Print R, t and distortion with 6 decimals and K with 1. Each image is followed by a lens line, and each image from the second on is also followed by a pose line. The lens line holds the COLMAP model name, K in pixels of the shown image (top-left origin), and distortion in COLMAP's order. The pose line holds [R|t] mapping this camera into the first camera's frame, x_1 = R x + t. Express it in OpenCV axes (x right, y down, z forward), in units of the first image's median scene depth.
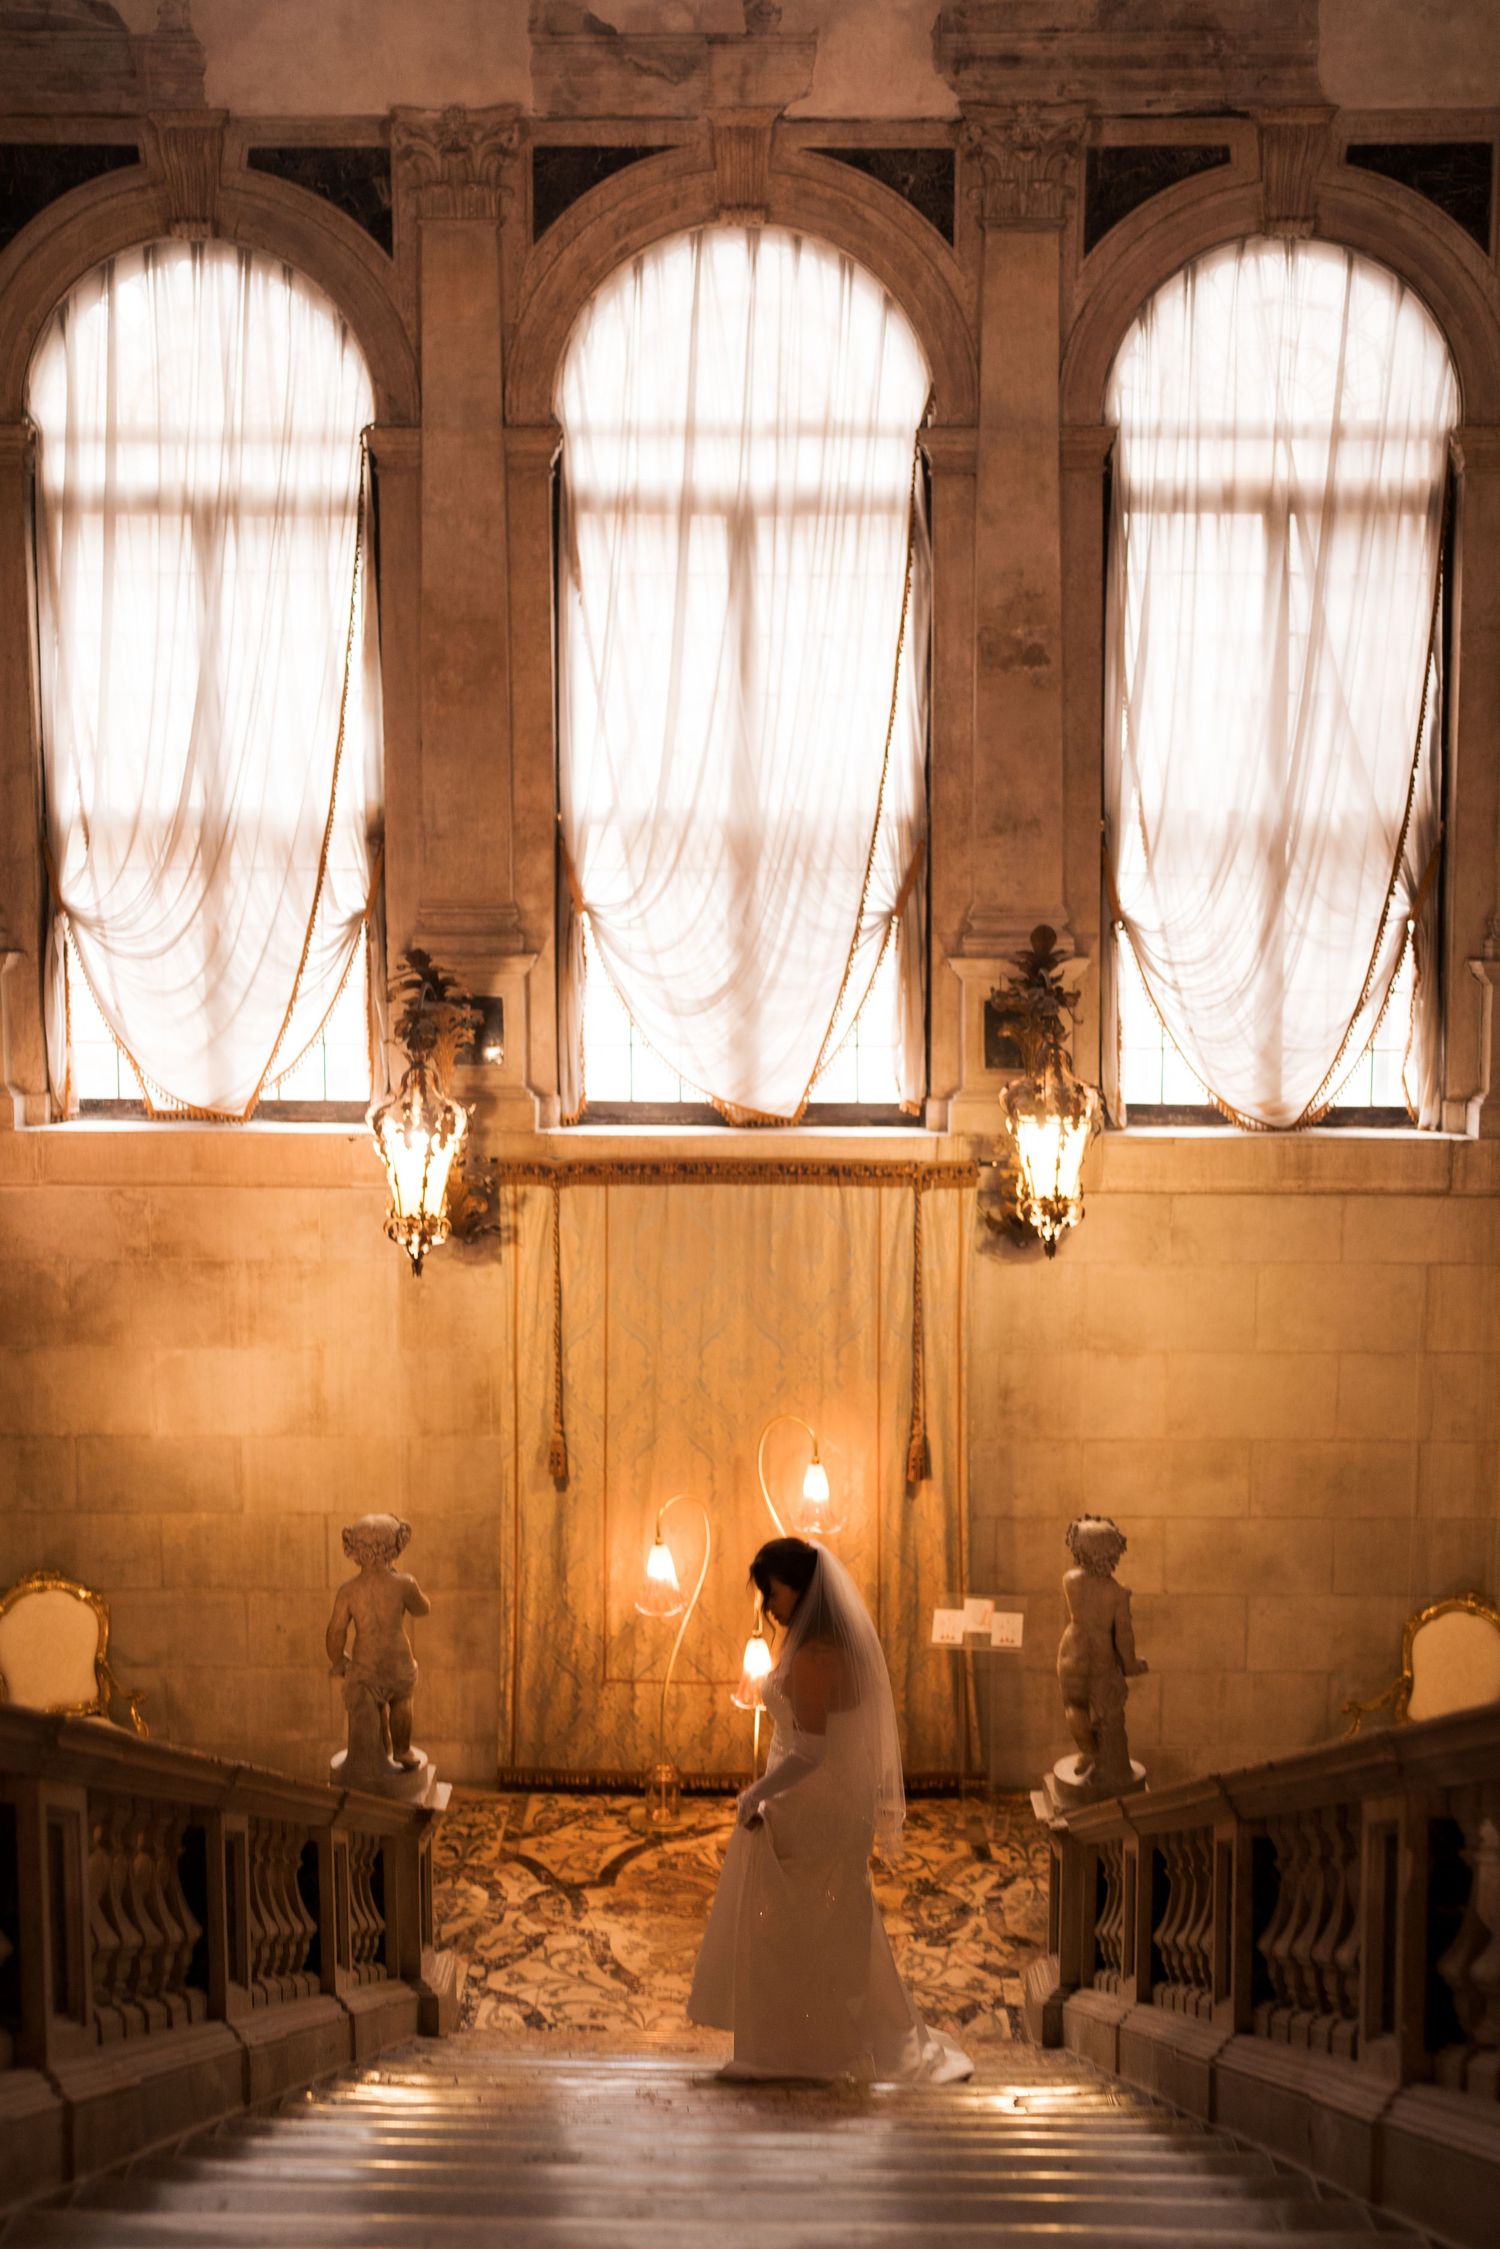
lens RADIAL K [[2234.9, 0, 743.8], [0, 2234.9, 1131.6], [0, 0, 1]] dist [-0.049854, 0.169014]
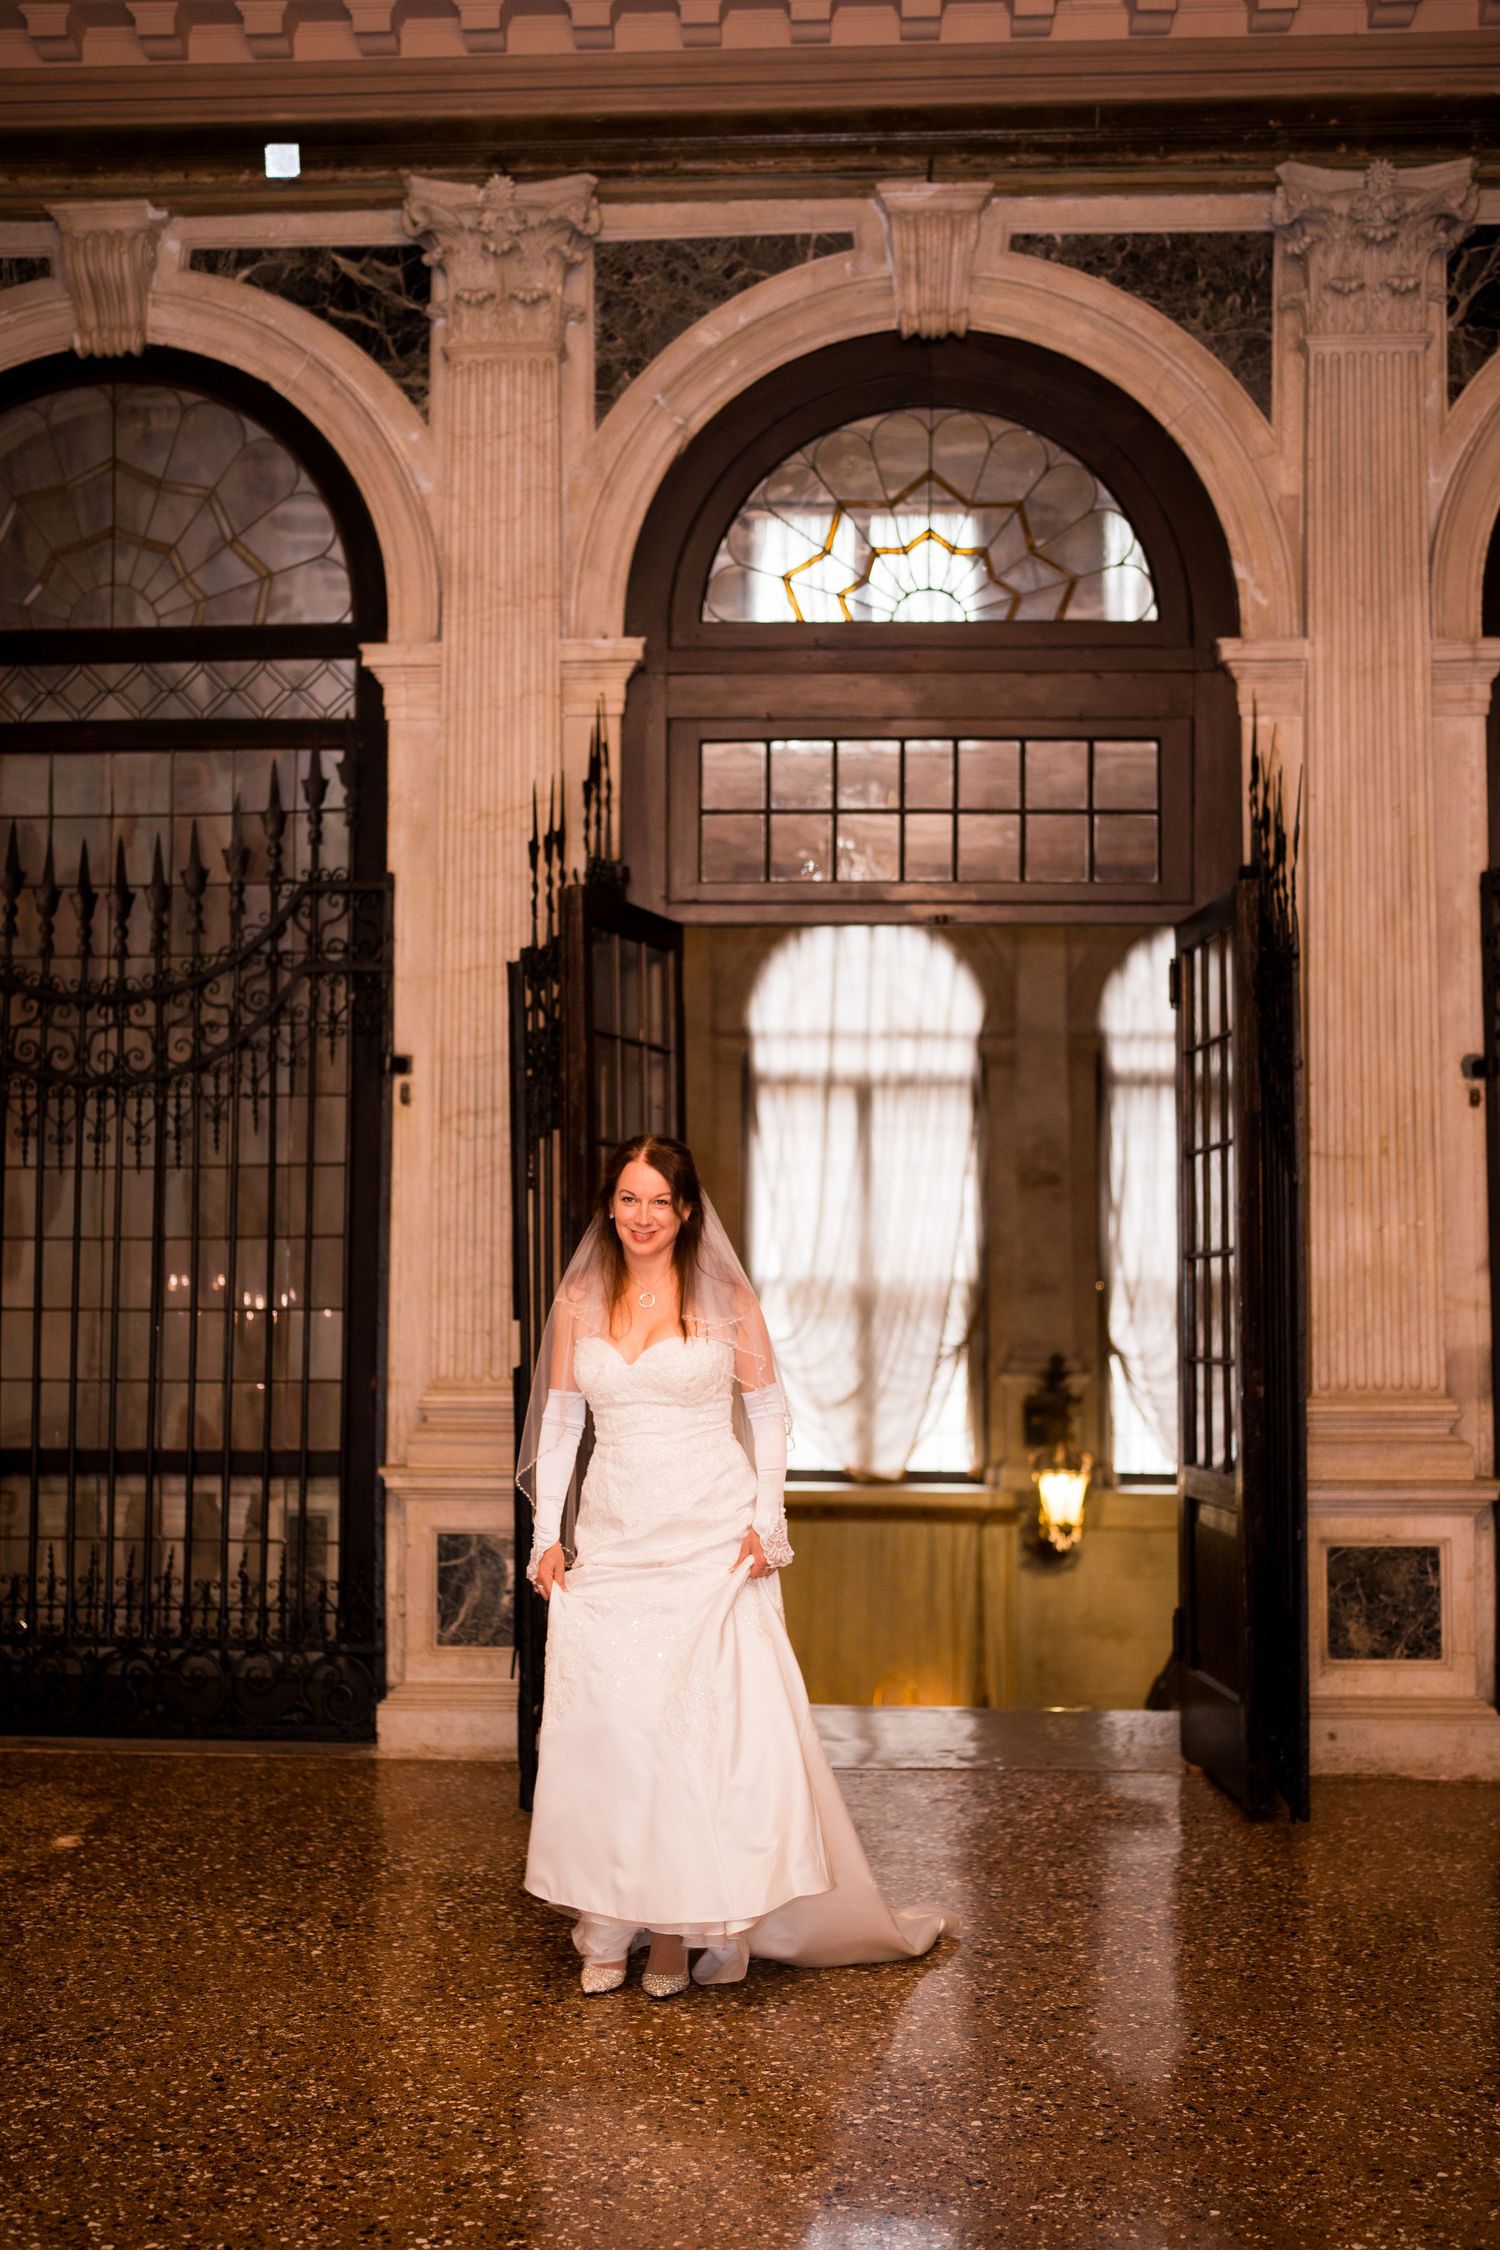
lens RADIAL K [[2235.9, 0, 743.8], [0, 2235.9, 1132.1], [0, 0, 1]] dist [-0.049854, 0.169014]
pose [[0.999374, 0.004764, -0.035050, -0.030729], [-0.011328, 0.981806, -0.189546, 0.051571], [0.033509, 0.189825, 0.981246, -0.540119]]
